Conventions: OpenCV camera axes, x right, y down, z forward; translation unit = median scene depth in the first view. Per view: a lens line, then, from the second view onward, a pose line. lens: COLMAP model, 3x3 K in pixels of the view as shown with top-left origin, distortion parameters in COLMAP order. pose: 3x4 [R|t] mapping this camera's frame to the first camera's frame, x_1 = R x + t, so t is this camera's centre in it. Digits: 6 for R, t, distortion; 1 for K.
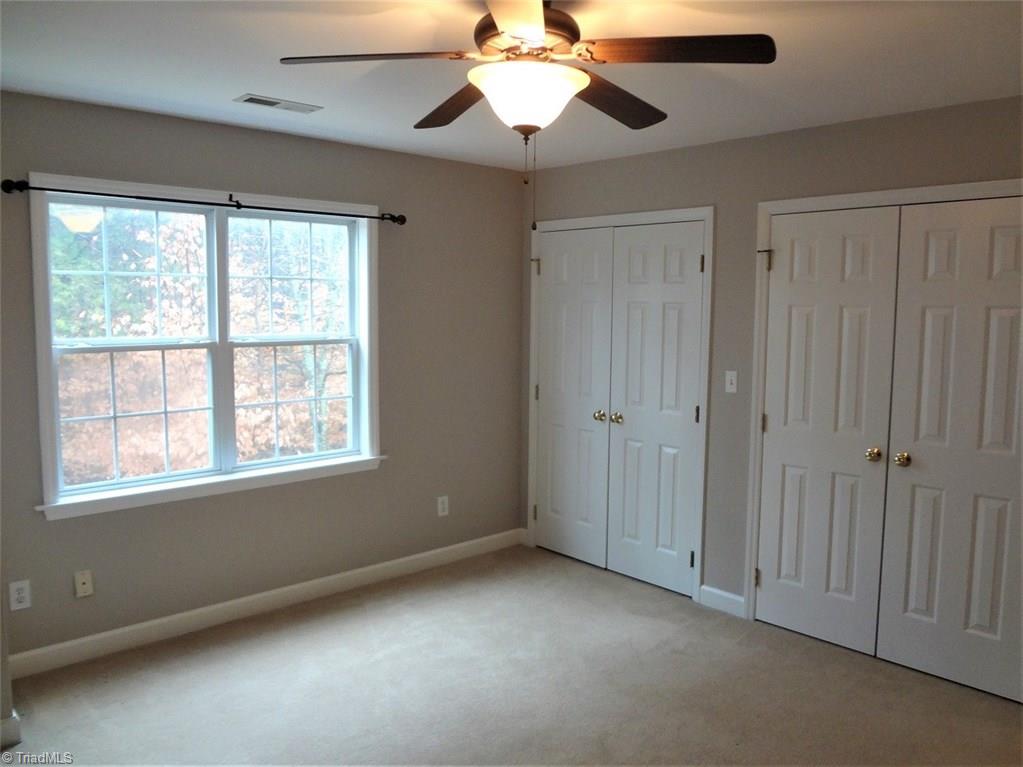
lens RADIAL K [[778.2, 0, 519.0], [0, 778.2, 381.0], [0, 0, 1]] dist [-0.048909, -0.000374]
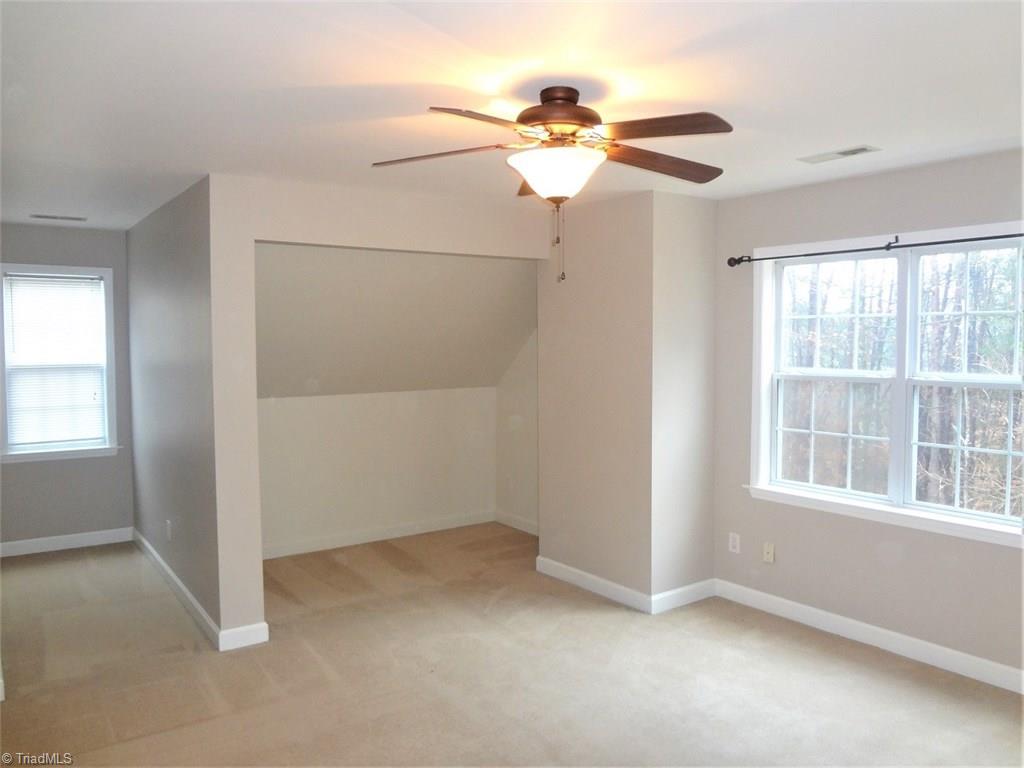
lens RADIAL K [[778.9, 0, 519.5], [0, 778.9, 381.5], [0, 0, 1]] dist [-0.048909, -0.000374]
pose [[-0.123609, 0.046269, -0.991252, 0.817429], [-0.095276, 0.993744, 0.058266, -0.067501], [0.987746, 0.101645, -0.118428, 0.726461]]
